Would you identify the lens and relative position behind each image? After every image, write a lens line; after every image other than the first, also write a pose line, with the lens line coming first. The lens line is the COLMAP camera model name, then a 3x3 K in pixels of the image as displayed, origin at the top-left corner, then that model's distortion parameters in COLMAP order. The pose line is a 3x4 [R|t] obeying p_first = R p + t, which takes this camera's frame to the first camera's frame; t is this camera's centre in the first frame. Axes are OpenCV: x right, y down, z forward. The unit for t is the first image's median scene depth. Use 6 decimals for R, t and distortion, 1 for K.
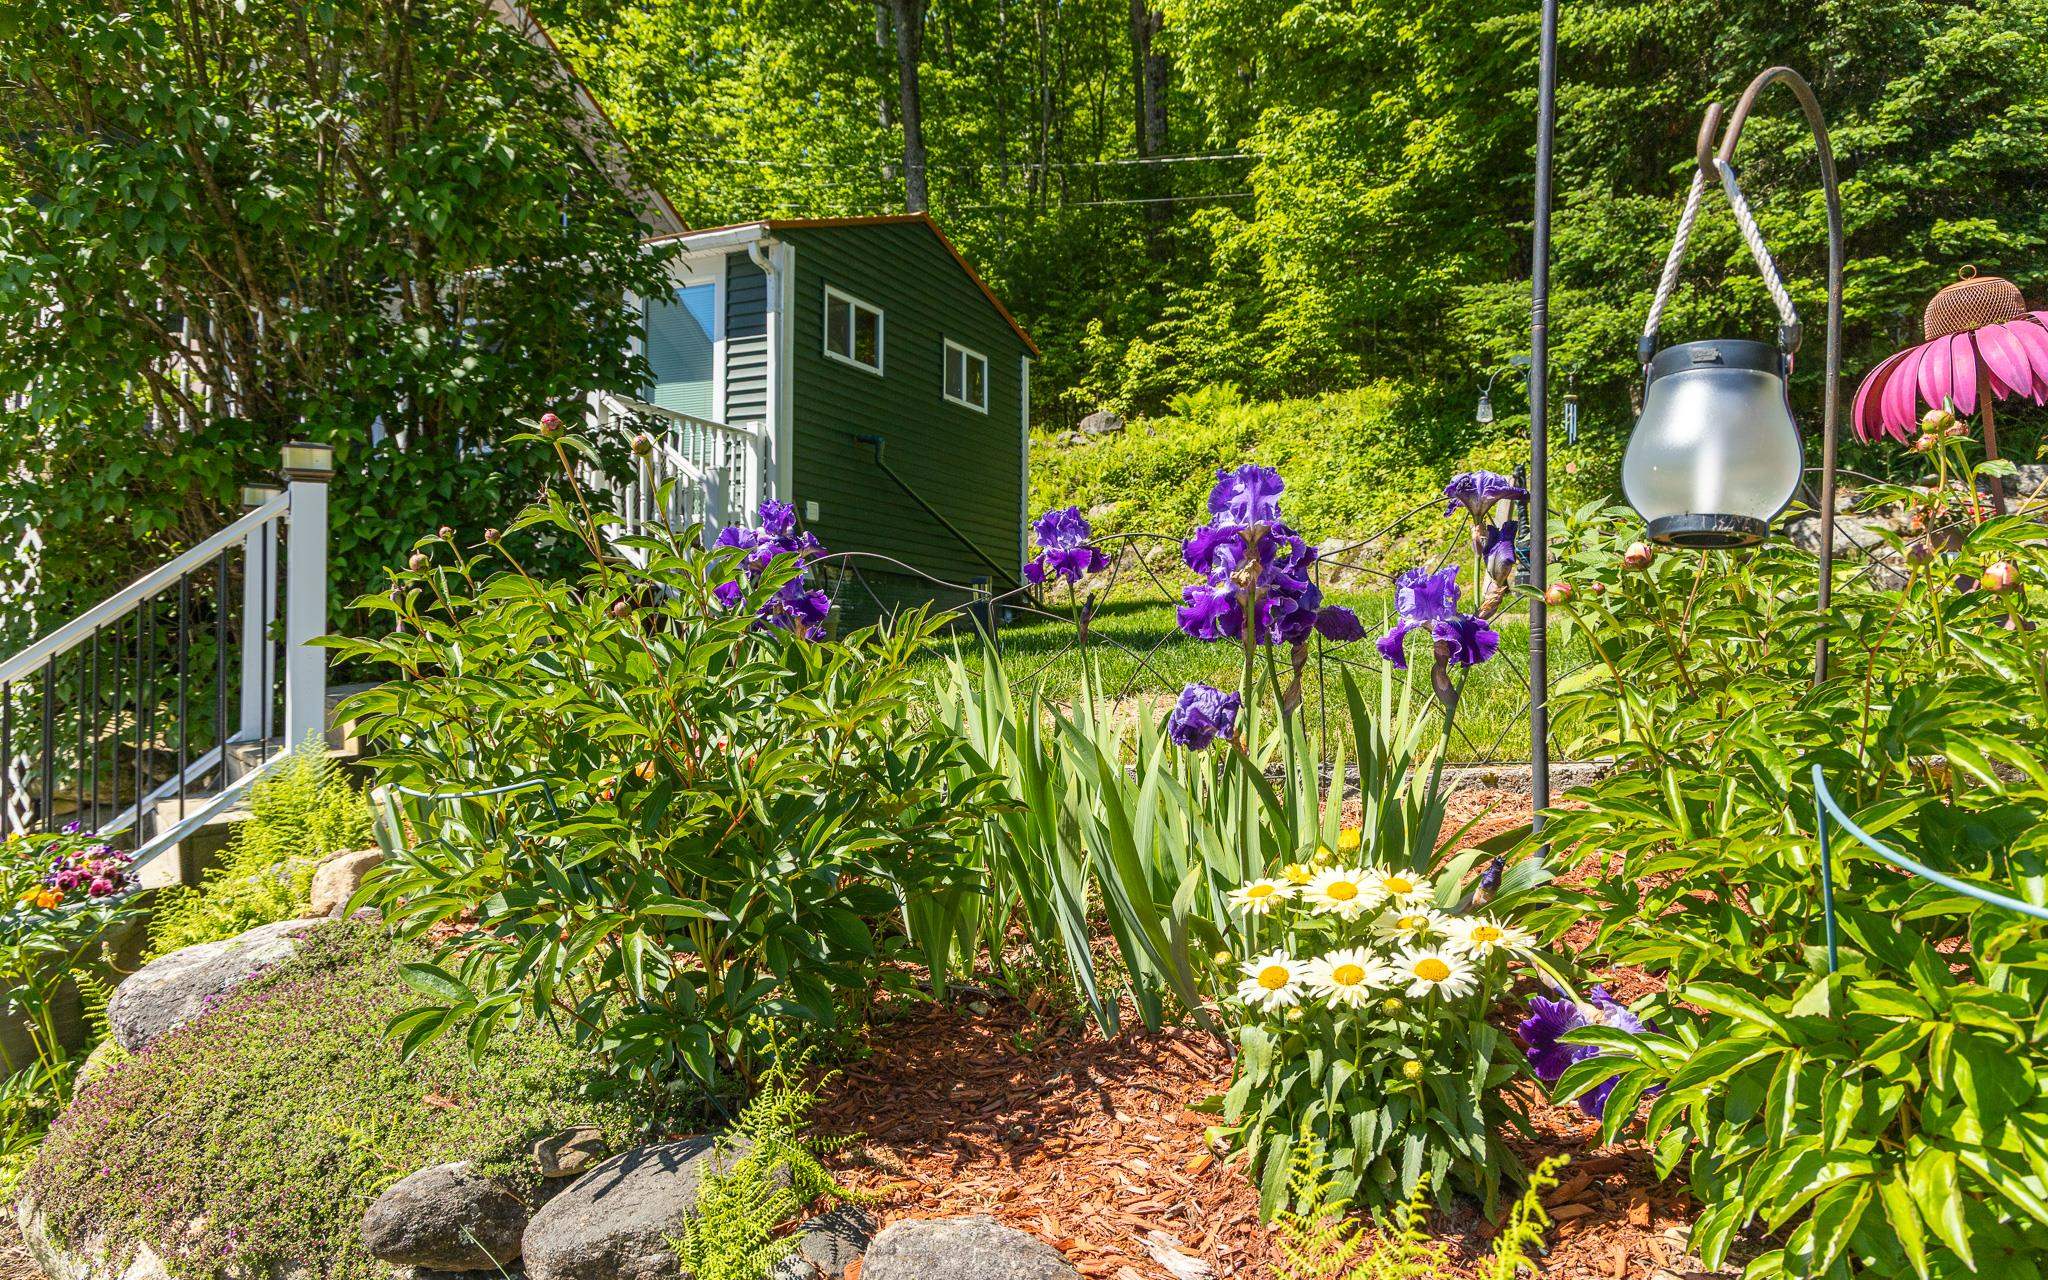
lens RADIAL K [[1394.7, 0, 1038.9], [0, 1394.7, 638.1], [0, 0, 1]] dist [0.027591, 0.000465]
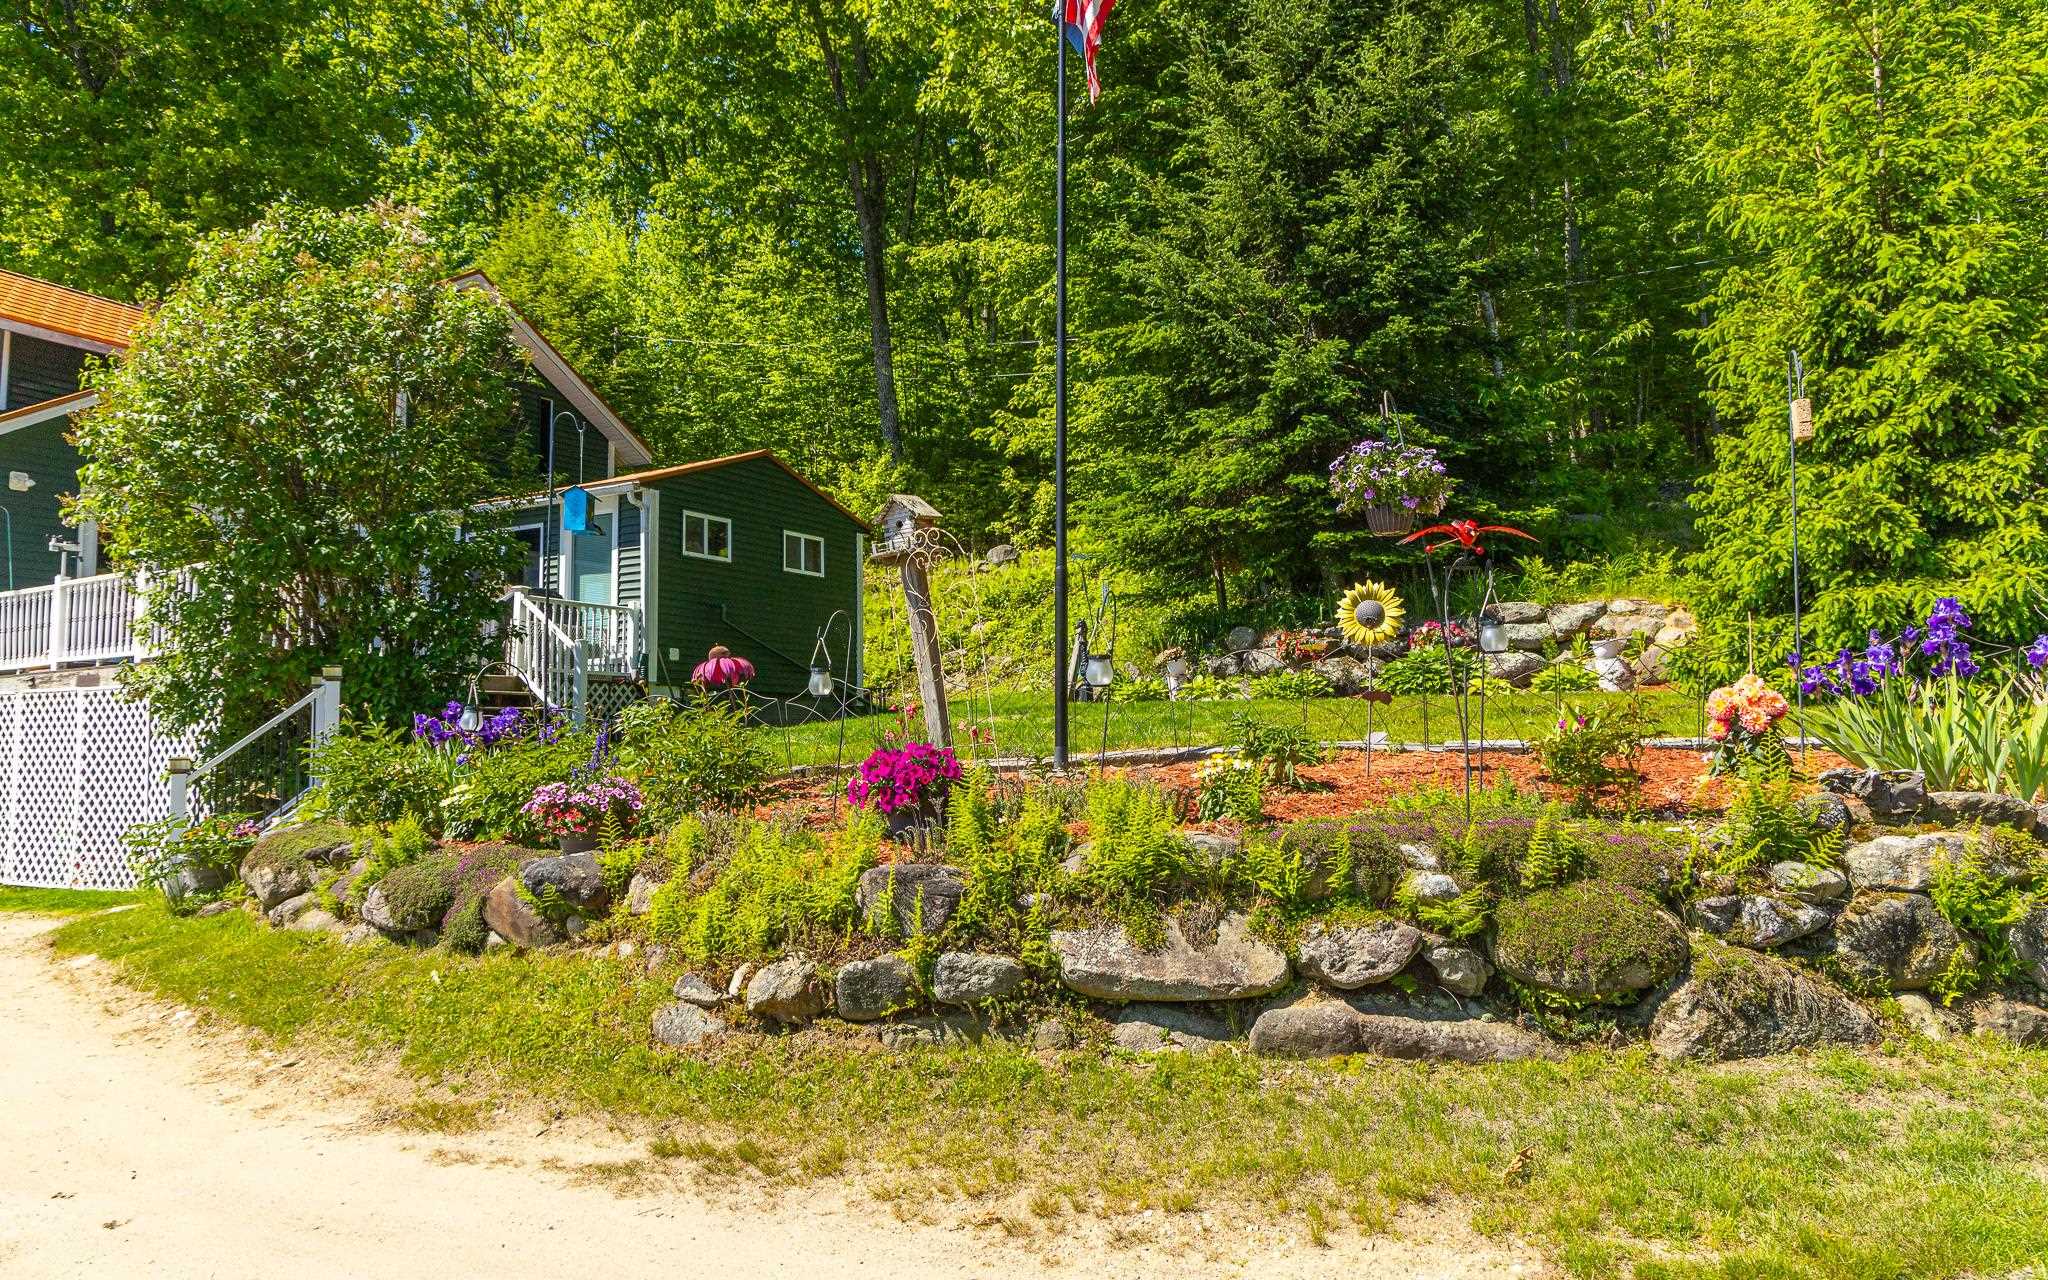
lens RADIAL K [[1394.7, 0, 1010.0], [0, 1394.7, 641.6], [0, 0, 1]] dist [0.027591, 0.000465]
pose [[0.996544, -0.025629, -0.079011, 0.352361], [0.020942, 0.998003, -0.059588, -0.003763], [0.080381, 0.057728, 0.995091, -0.555838]]
